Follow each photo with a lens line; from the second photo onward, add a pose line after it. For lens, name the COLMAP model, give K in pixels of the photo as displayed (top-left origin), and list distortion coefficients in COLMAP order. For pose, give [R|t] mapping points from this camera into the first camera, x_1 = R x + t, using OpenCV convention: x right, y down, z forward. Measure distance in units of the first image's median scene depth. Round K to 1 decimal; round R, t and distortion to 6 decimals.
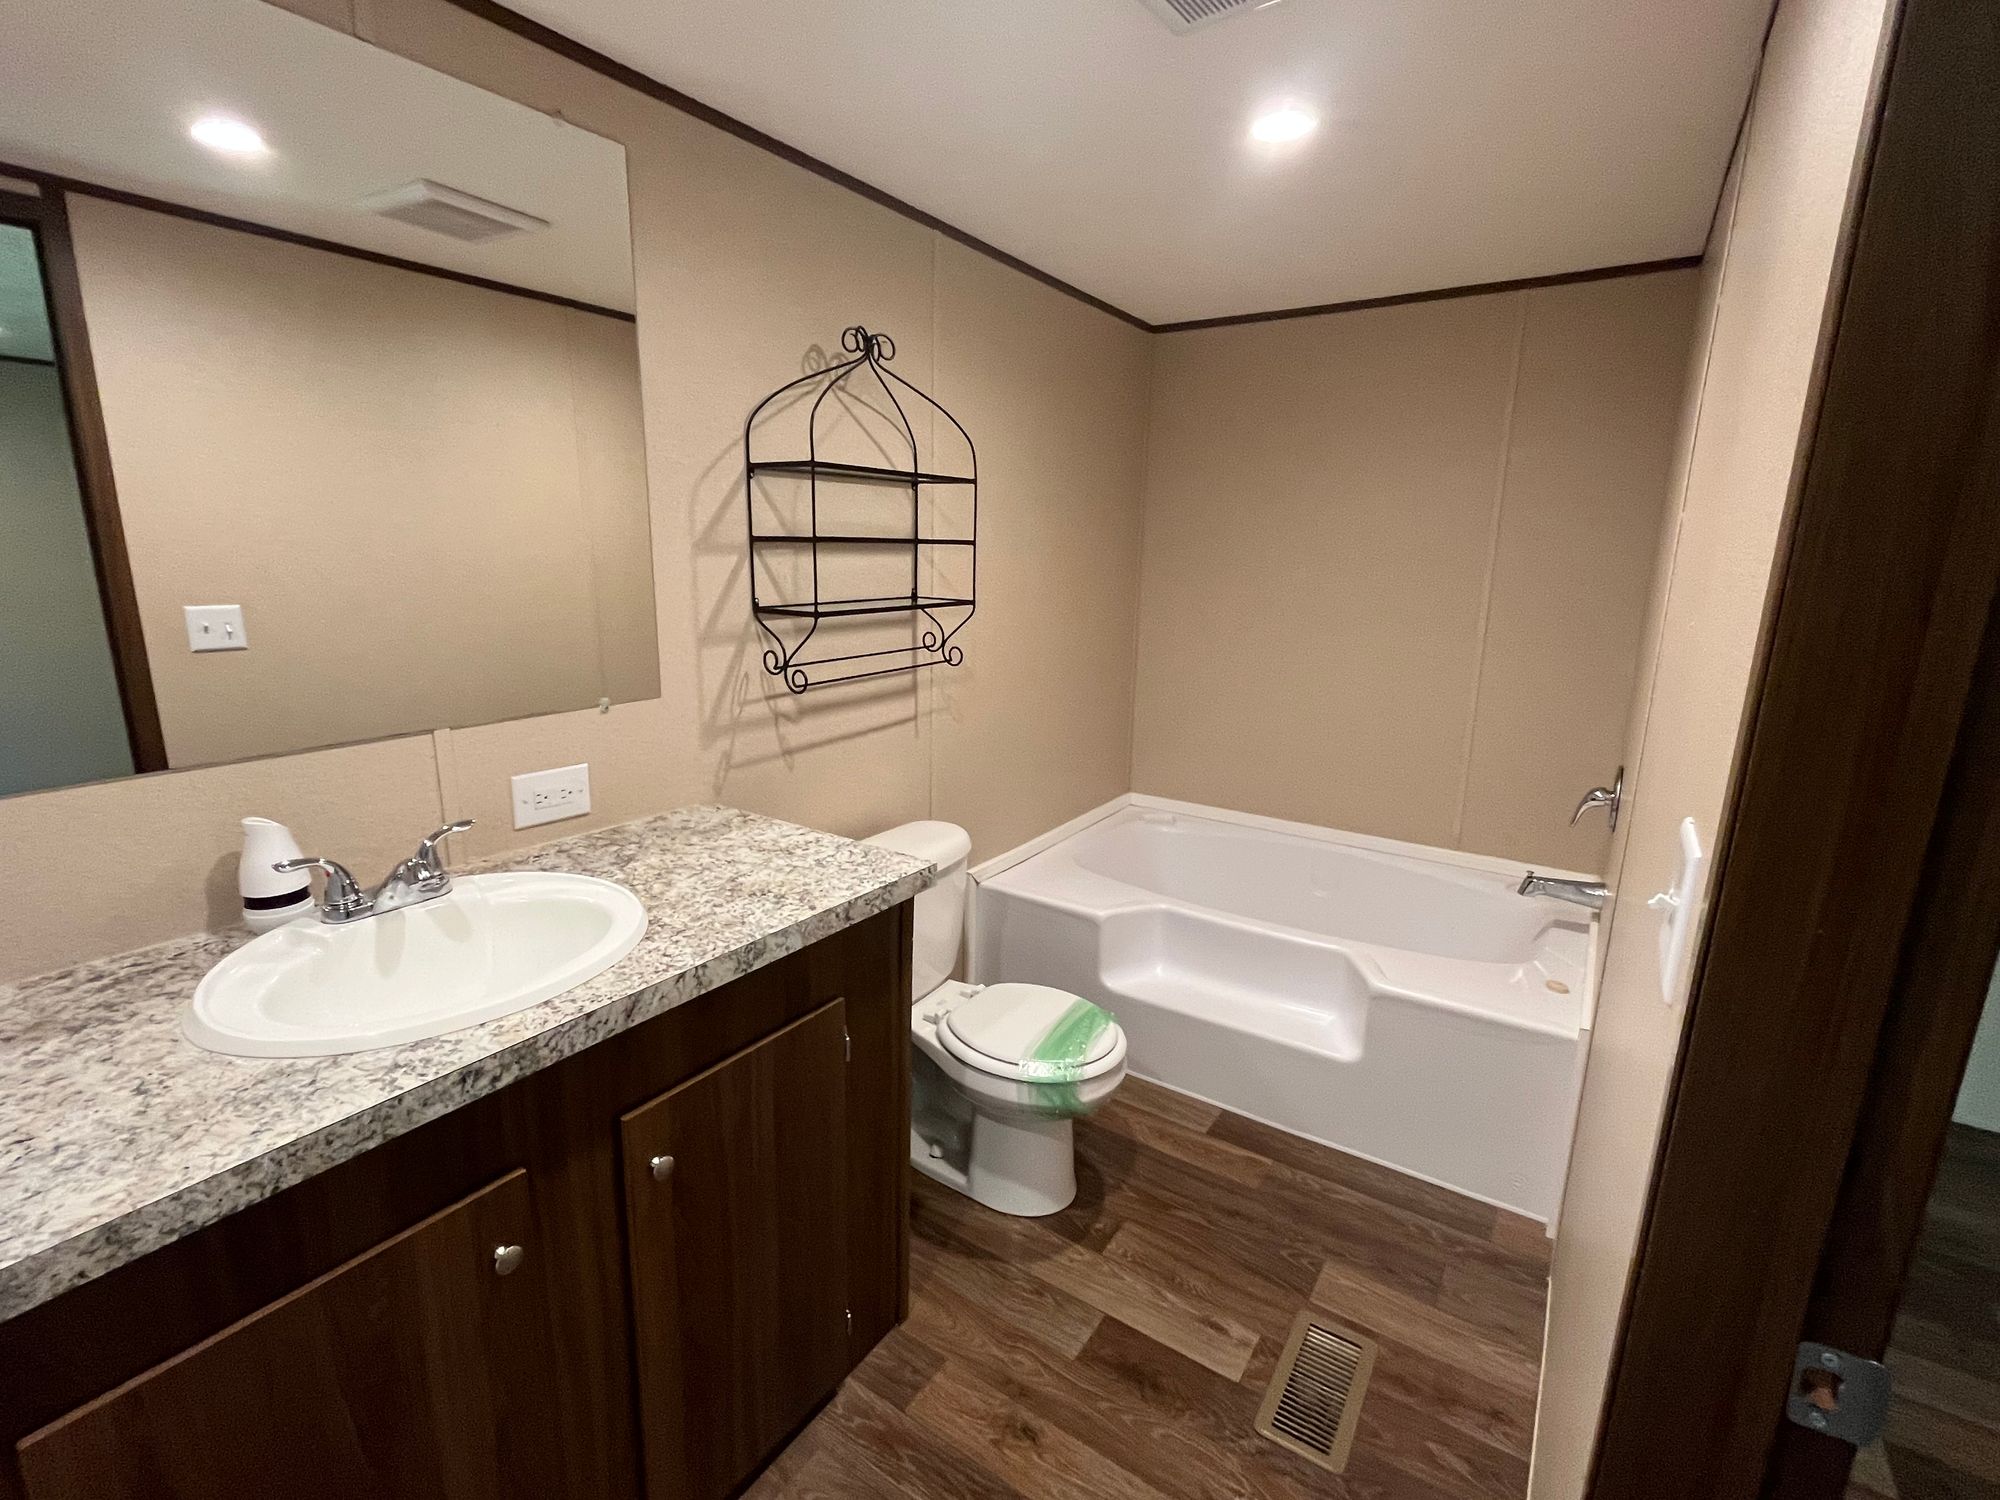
lens RADIAL K [[914.7, 0, 1000.0], [0, 914.7, 750.0], [0, 0, 1]] dist [-0.001797, -0.000443]
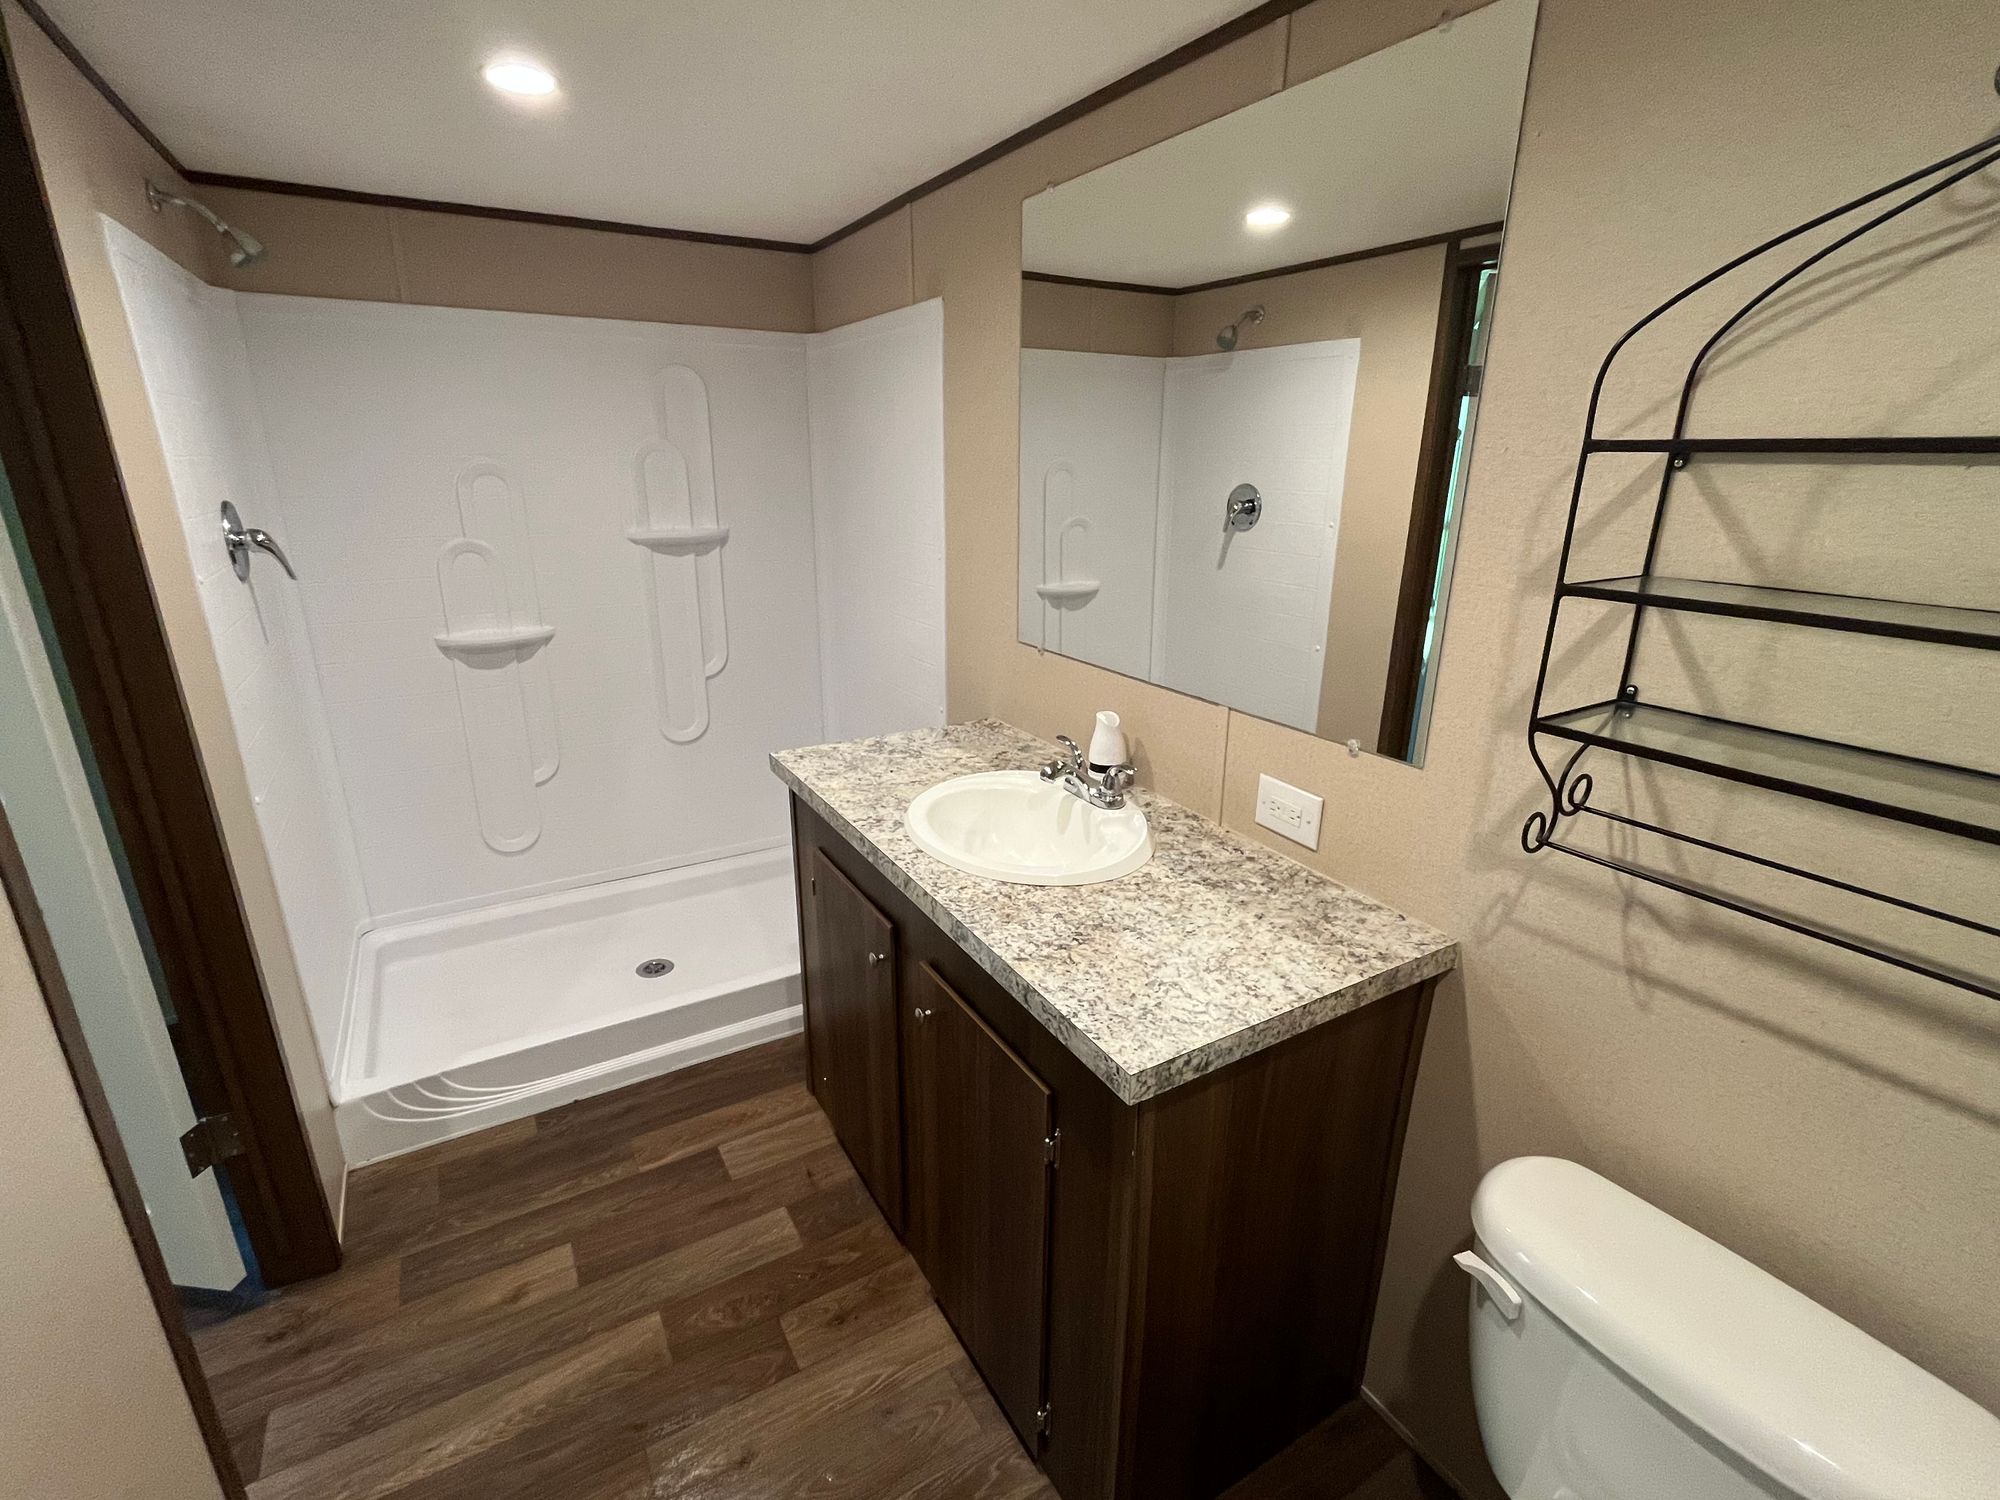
lens RADIAL K [[914.7, 0, 1000.0], [0, 914.7, 750.0], [0, 0, 1]] dist [-0.001797, -0.000443]
pose [[-0.425656, 0.253565, -0.868632, 0.455278], [-0.218127, 0.902877, 0.370450, -0.293363], [0.878201, 0.347157, -0.329005, 0.996113]]
